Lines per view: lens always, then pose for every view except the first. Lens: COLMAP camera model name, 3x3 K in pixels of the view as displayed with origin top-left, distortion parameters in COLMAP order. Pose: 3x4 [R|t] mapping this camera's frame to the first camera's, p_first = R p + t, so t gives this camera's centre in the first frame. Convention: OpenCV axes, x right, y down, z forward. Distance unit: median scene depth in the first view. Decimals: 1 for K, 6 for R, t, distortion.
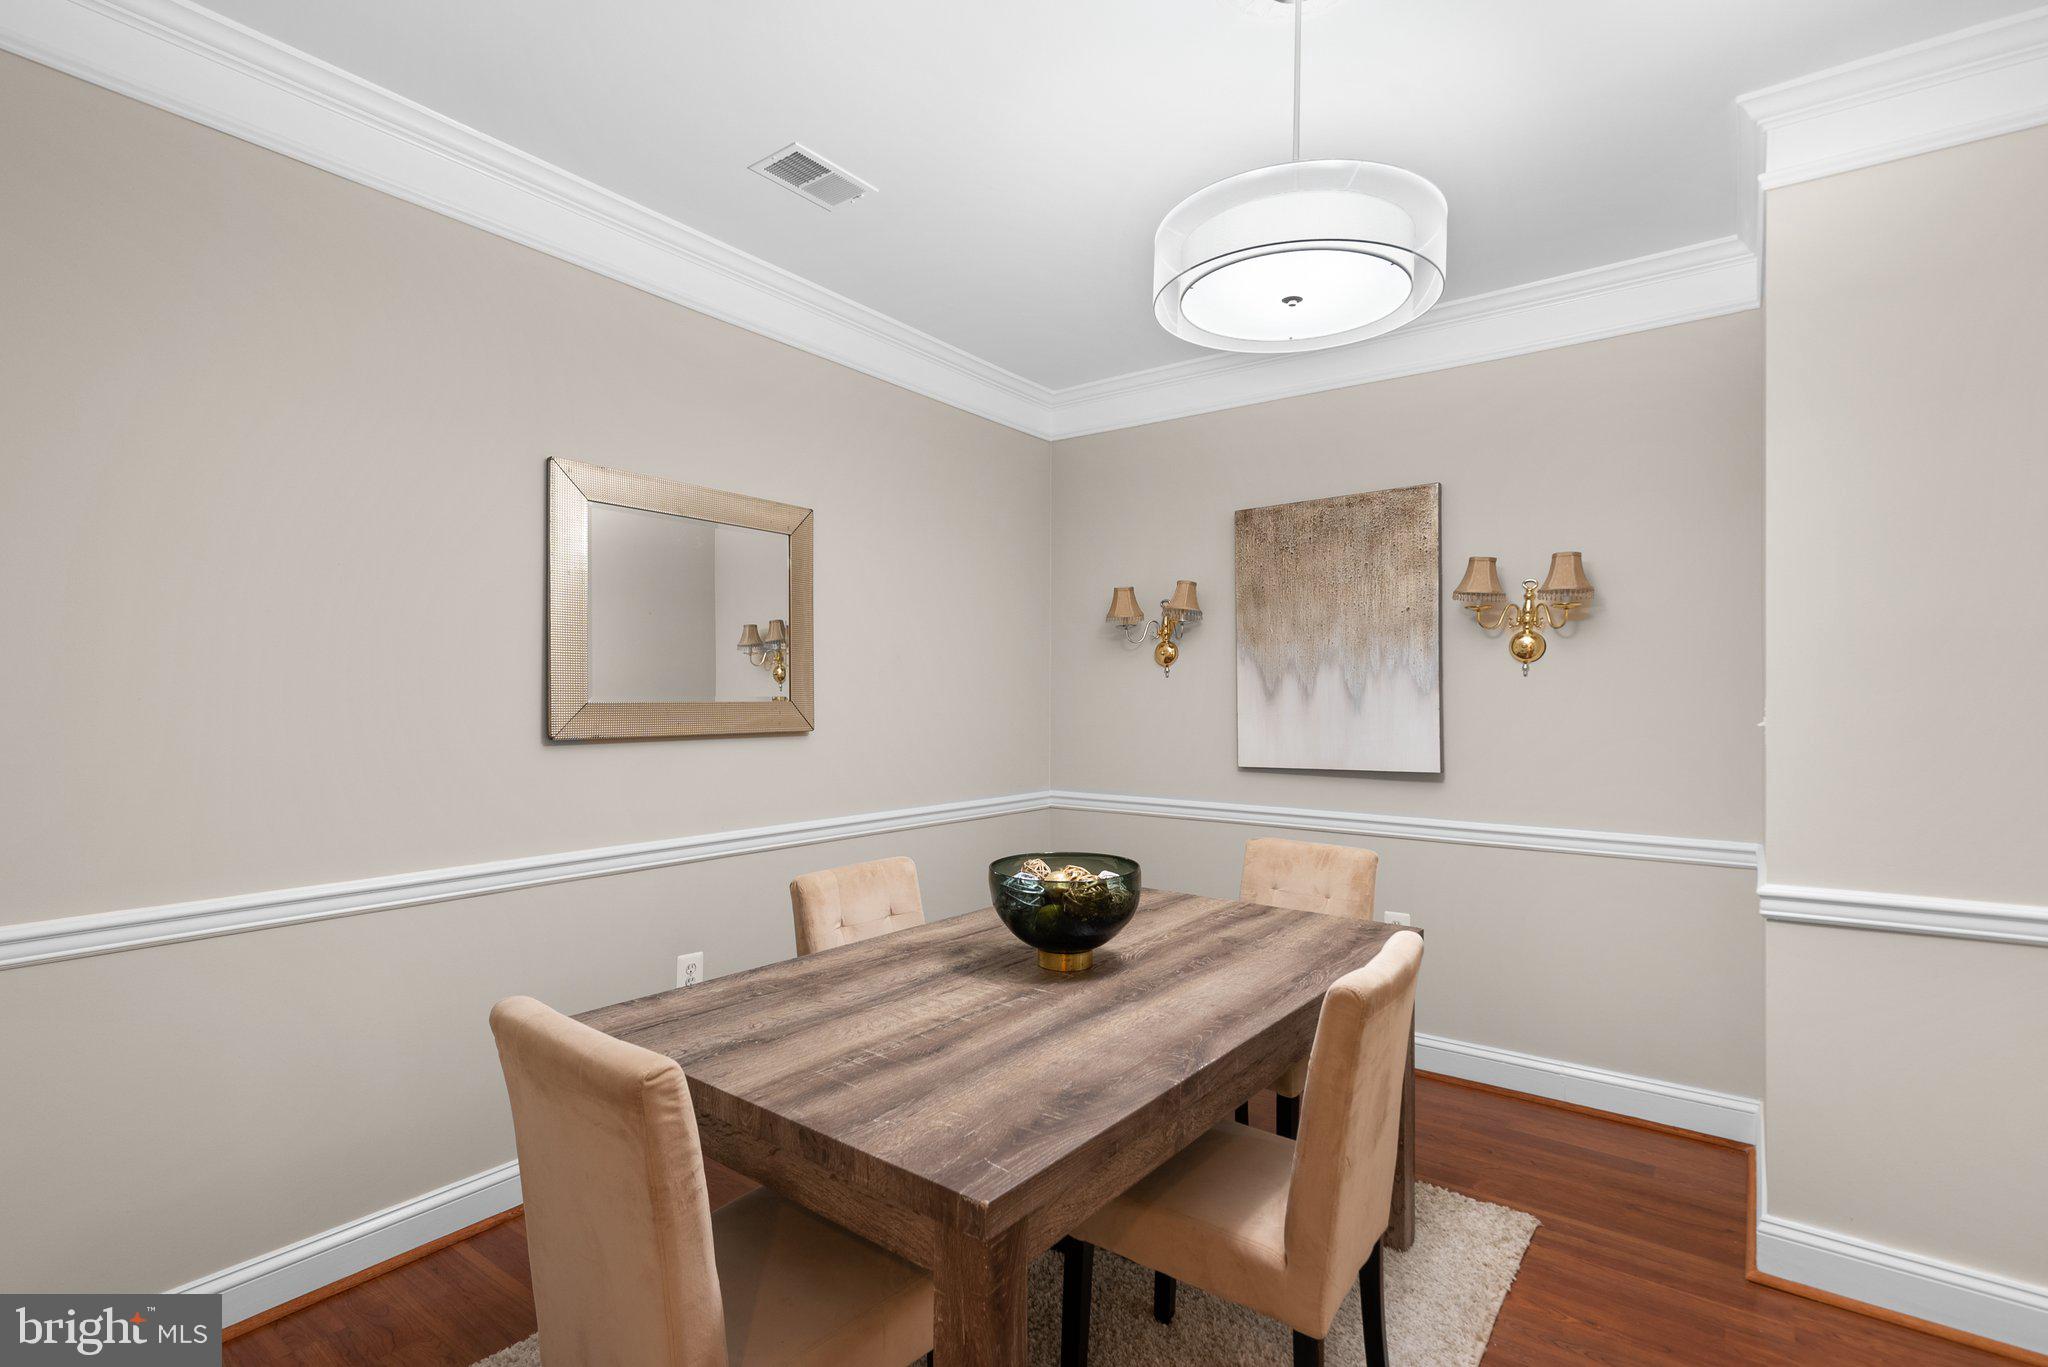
lens RADIAL K [[950.8, 0, 1018.2], [0, 950.8, 691.1], [0, 0, 1]] dist [-0.002189, 0.001999]
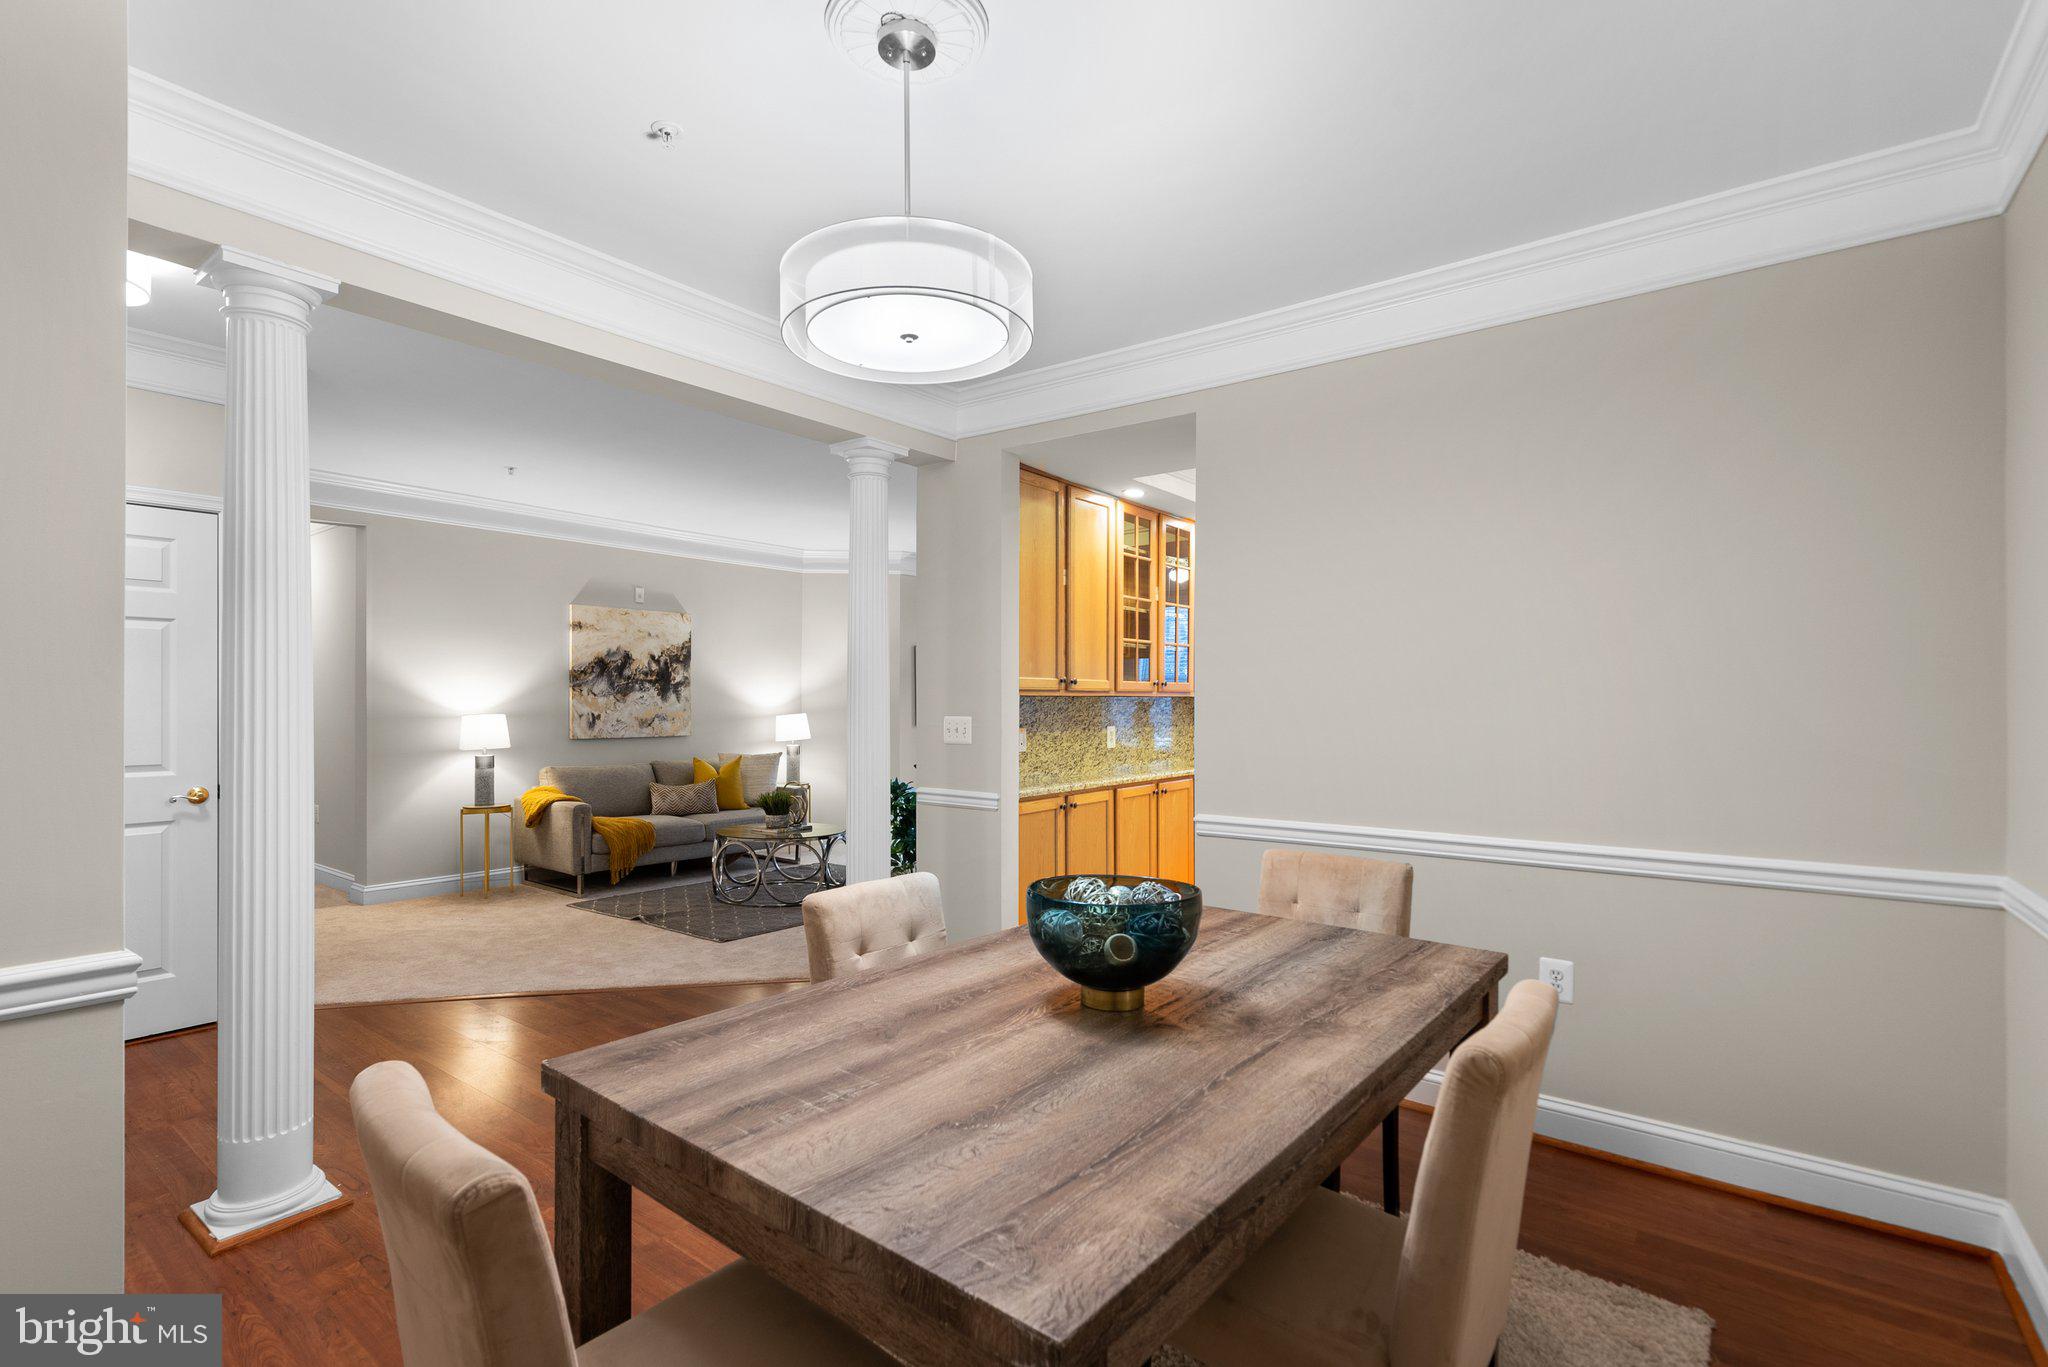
lens RADIAL K [[950.8, 0, 1018.8], [0, 950.8, 694.8], [0, 0, 1]] dist [-0.002189, 0.001999]
pose [[-0.999901, -0.007976, 0.011559, 0.129673], [-0.008083, 0.999924, -0.009278, 0.015261], [-0.011485, -0.009370, -0.999890, 1.912012]]
